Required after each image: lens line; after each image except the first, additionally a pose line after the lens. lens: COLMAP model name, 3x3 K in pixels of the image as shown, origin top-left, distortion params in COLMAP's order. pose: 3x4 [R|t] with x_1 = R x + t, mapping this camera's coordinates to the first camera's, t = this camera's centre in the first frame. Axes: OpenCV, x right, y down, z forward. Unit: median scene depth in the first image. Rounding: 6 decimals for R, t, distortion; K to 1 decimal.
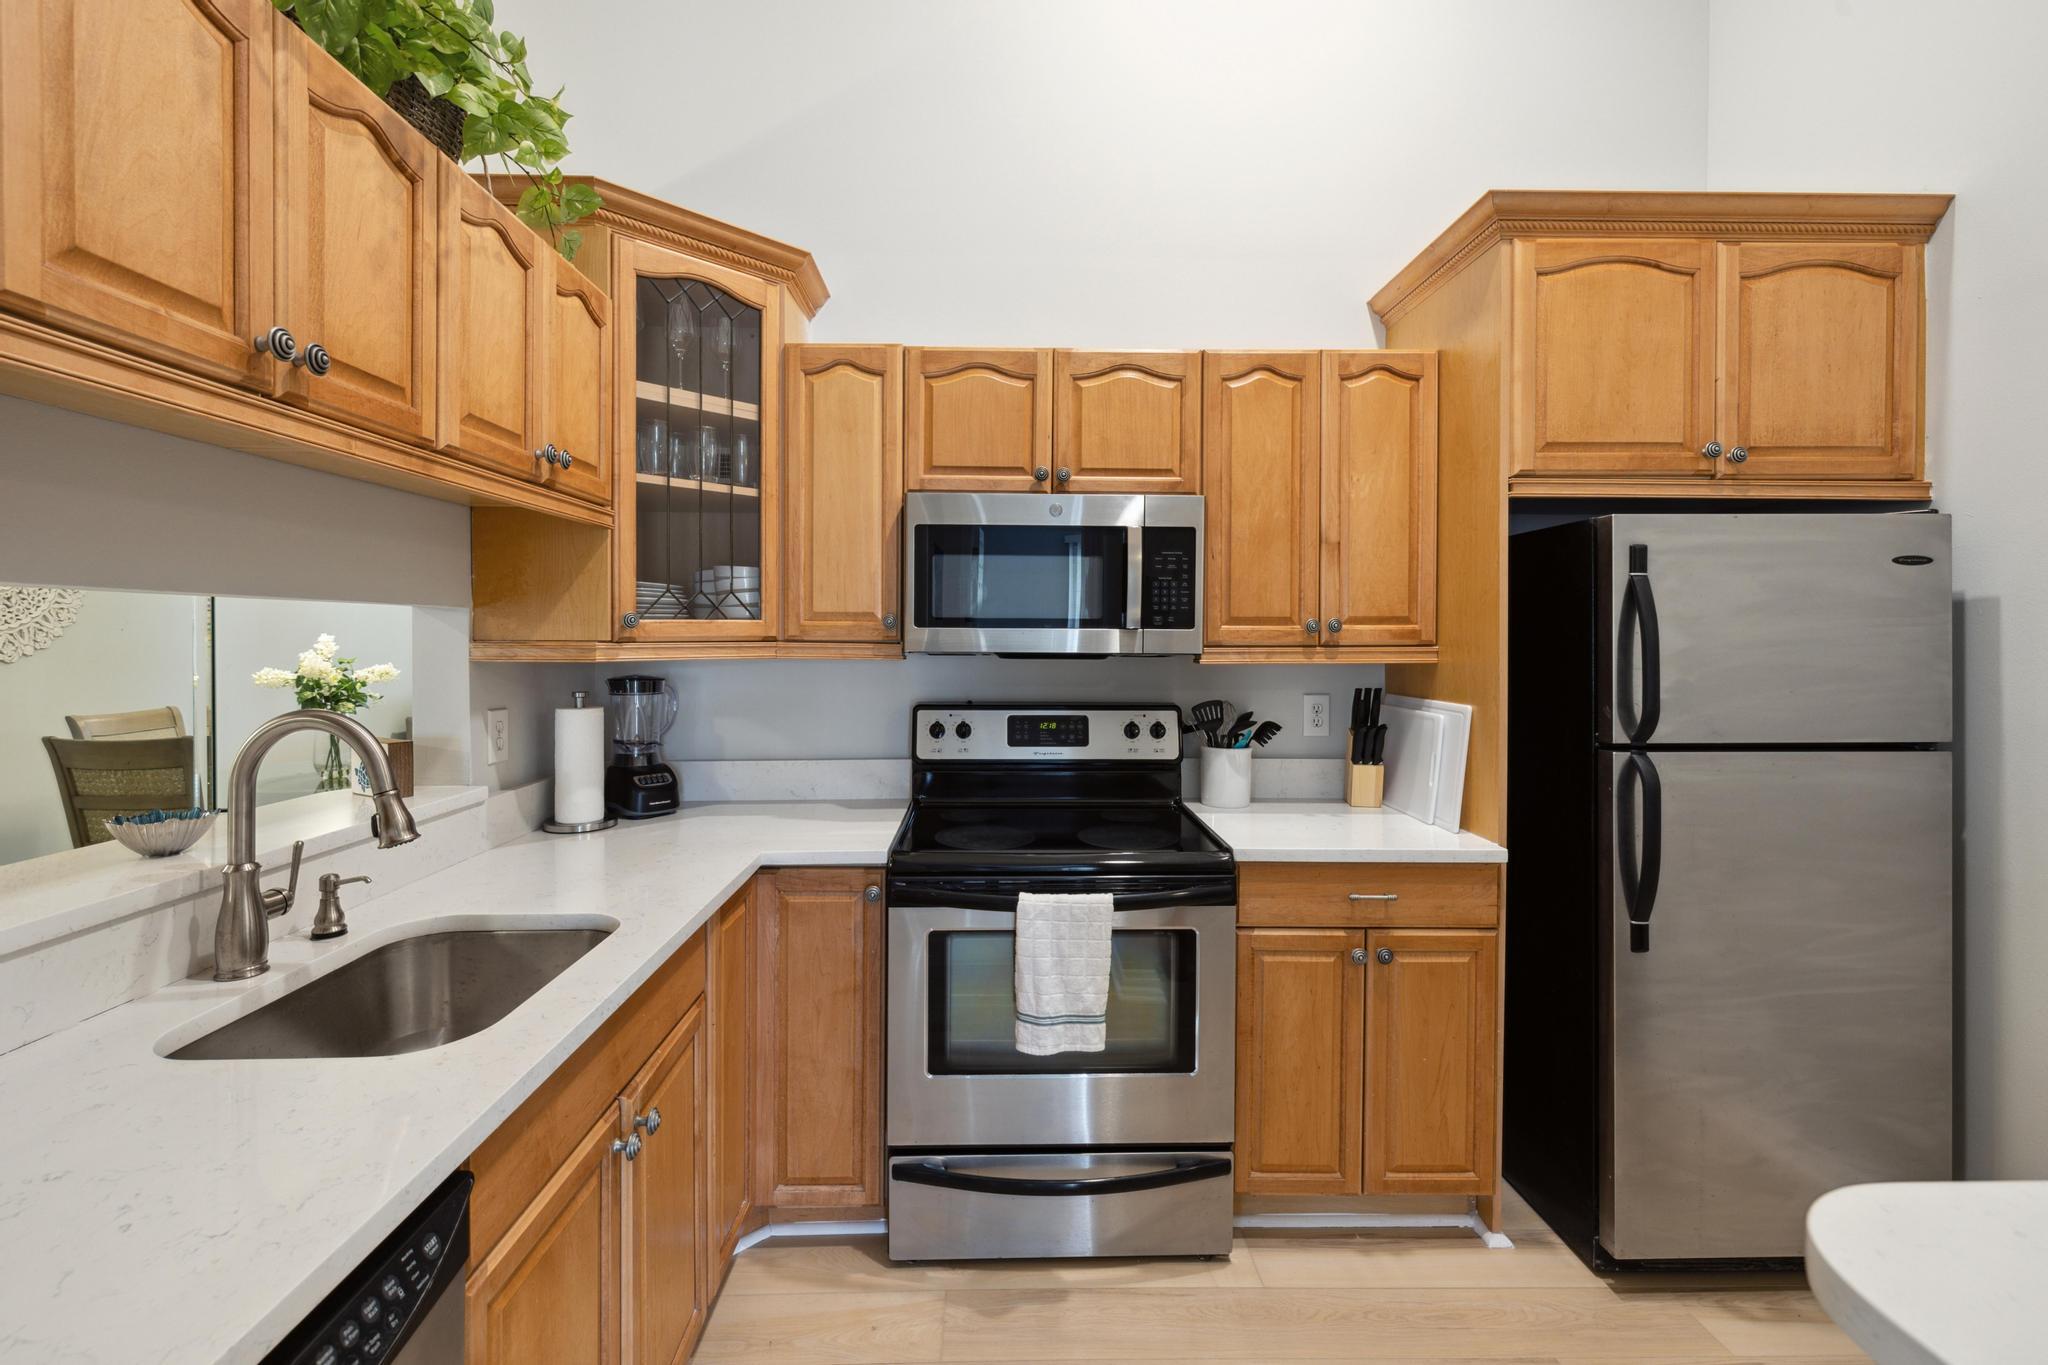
lens RADIAL K [[869.3, 0, 1018.8], [0, 869.3, 634.0], [0, 0, 1]] dist [-0.001800, -0.000023]
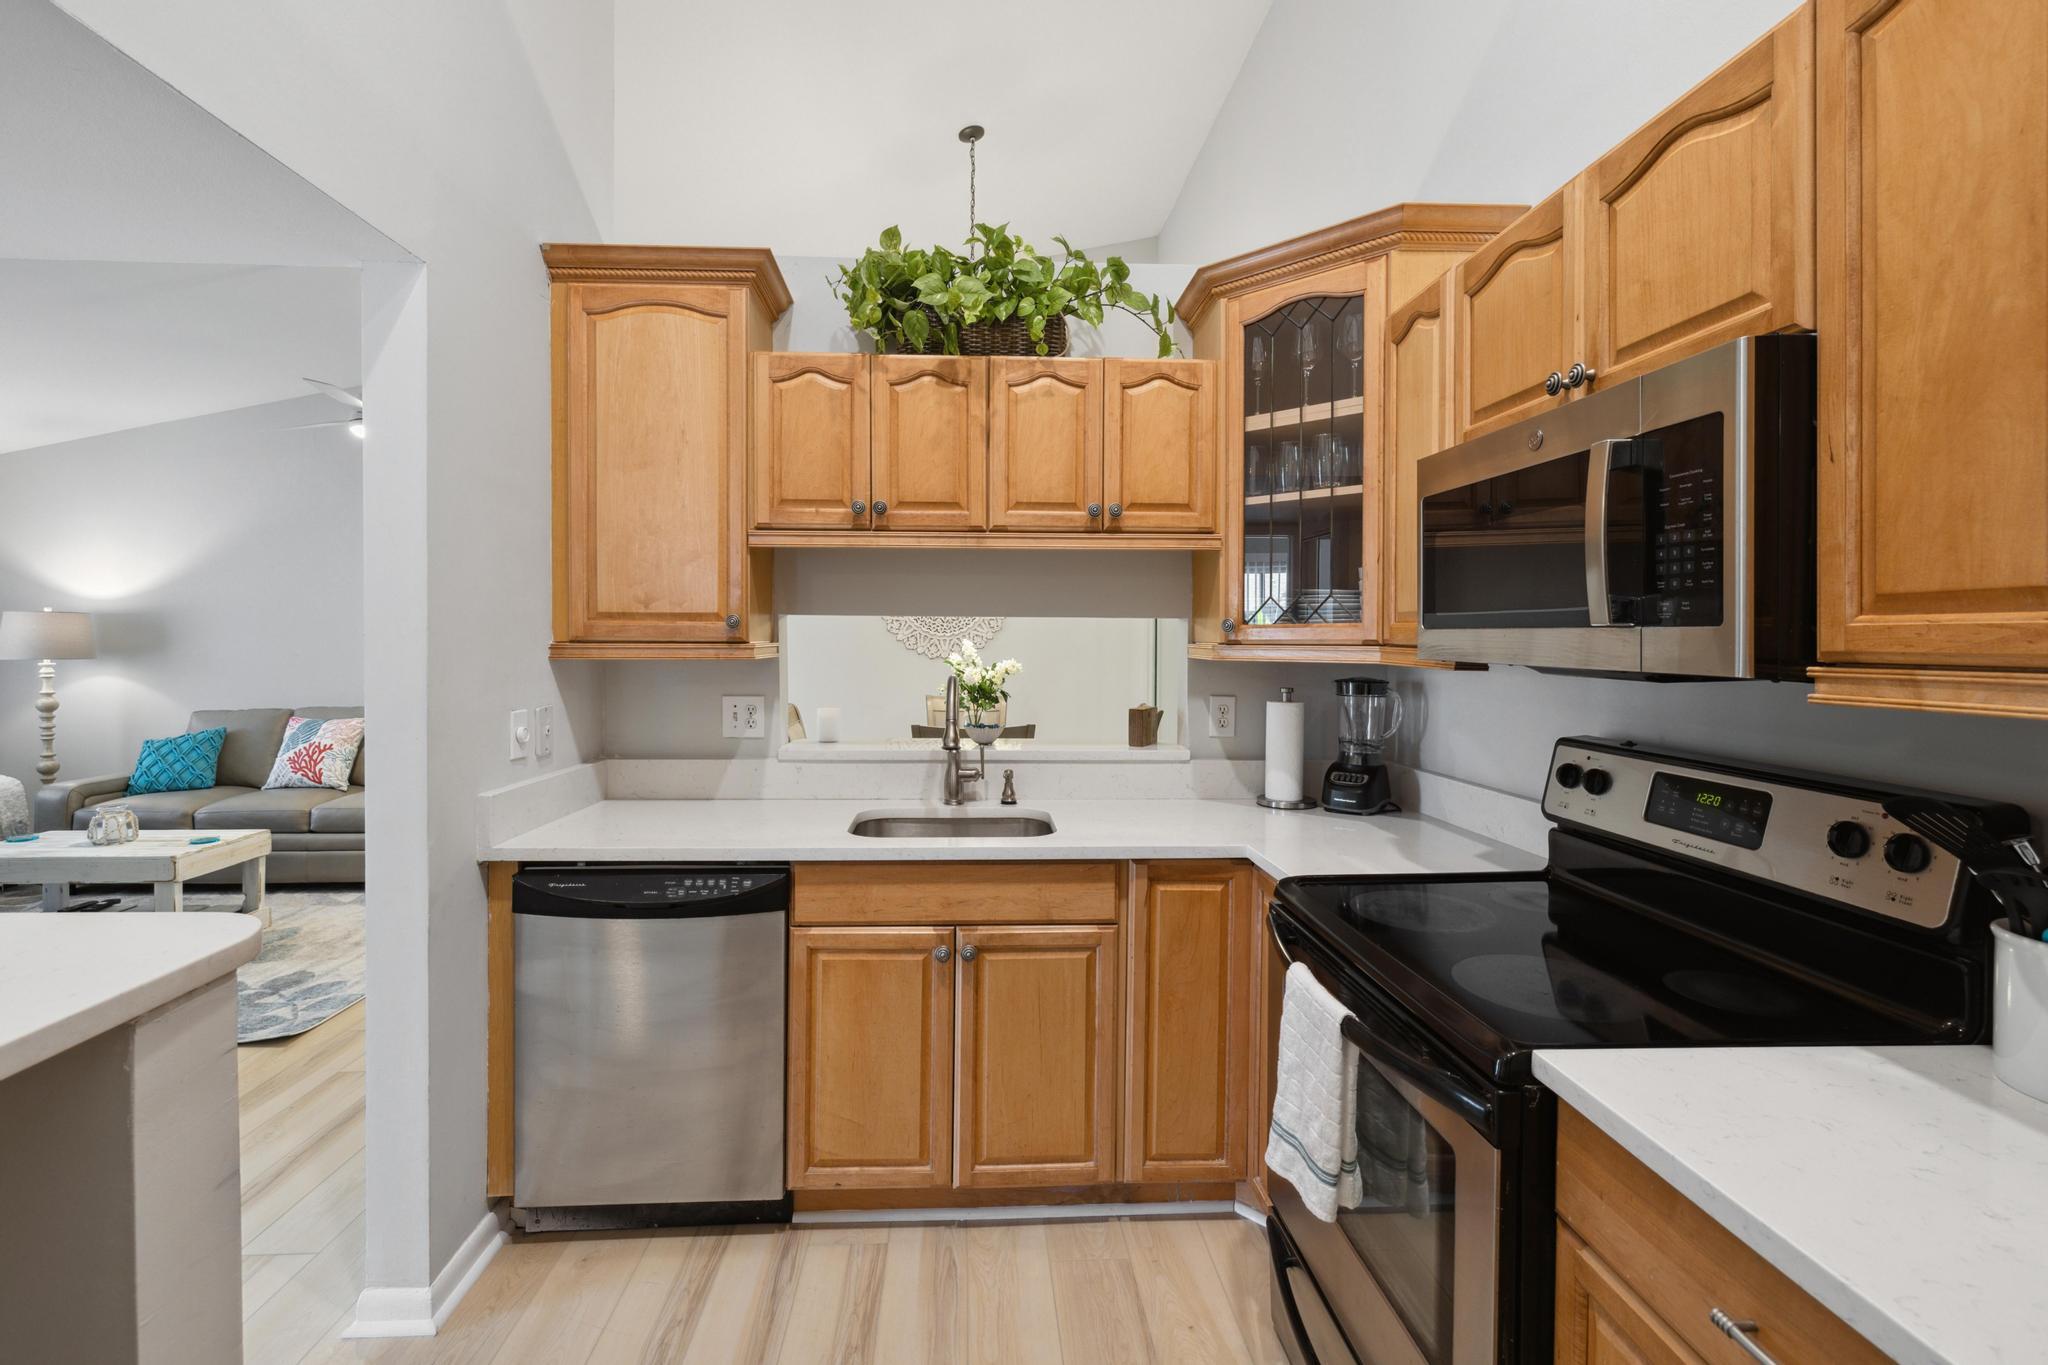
lens RADIAL K [[907.1, 0, 1015.1], [0, 907.1, 645.5], [0, 0, 1]] dist [-0.001783, 0.000088]
pose [[0.033846, 0.006180, -0.999408, 0.682702], [-0.003977, 0.999974, 0.006049, 0.004156], [0.999419, 0.003770, 0.033870, 0.594616]]
